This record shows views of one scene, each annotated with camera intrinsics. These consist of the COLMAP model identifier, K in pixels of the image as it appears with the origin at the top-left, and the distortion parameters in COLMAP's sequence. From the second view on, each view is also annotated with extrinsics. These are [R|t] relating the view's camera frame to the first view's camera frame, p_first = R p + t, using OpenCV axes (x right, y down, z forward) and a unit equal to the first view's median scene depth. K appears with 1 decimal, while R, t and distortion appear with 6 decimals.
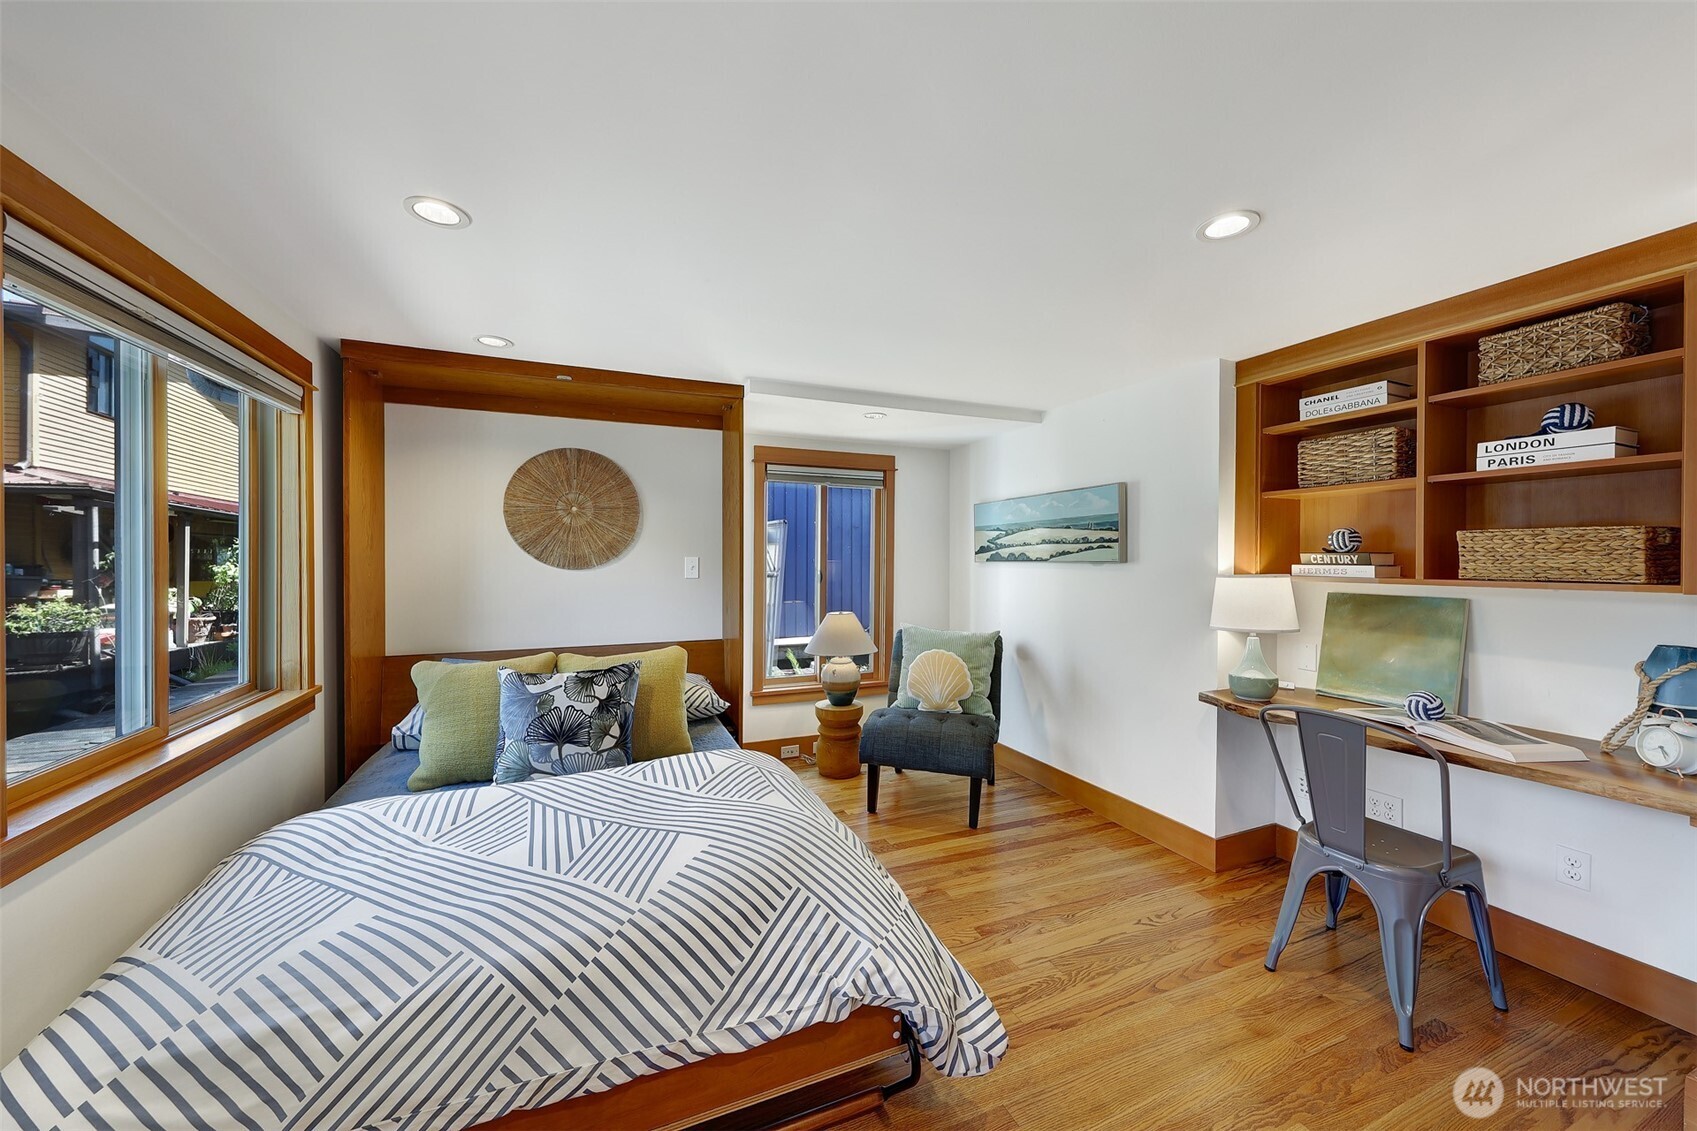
lens RADIAL K [[580.9, 0, 850.4], [0, 580.9, 562.9], [0, 0, 1]] dist [-0.000224, -0.000100]
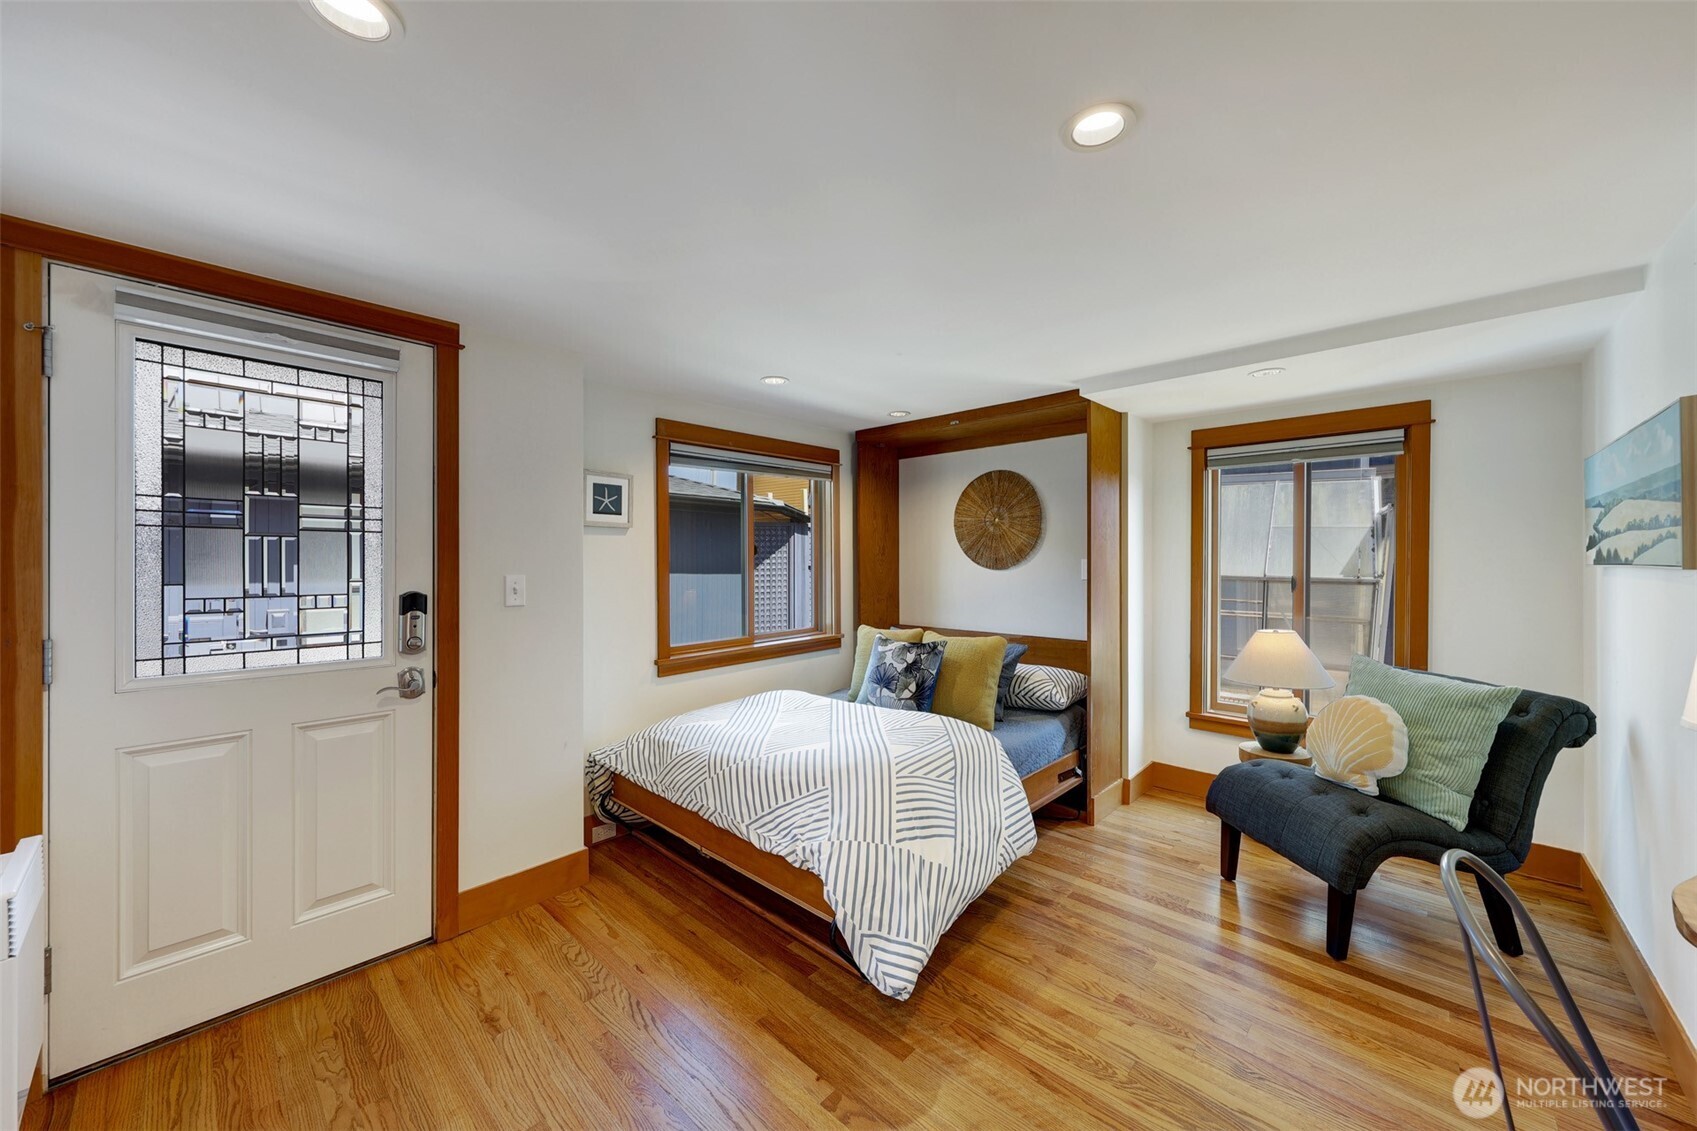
lens RADIAL K [[635.1, 0, 863.9], [0, 635.1, 561.0], [0, 0, 1]] dist [0.003404, -0.000256]
pose [[0.428405, -0.000047, -0.903587, 0.881119], [-0.002471, 0.999996, -0.001224, -0.006231], [0.903584, 0.002757, 0.428403, 0.251151]]
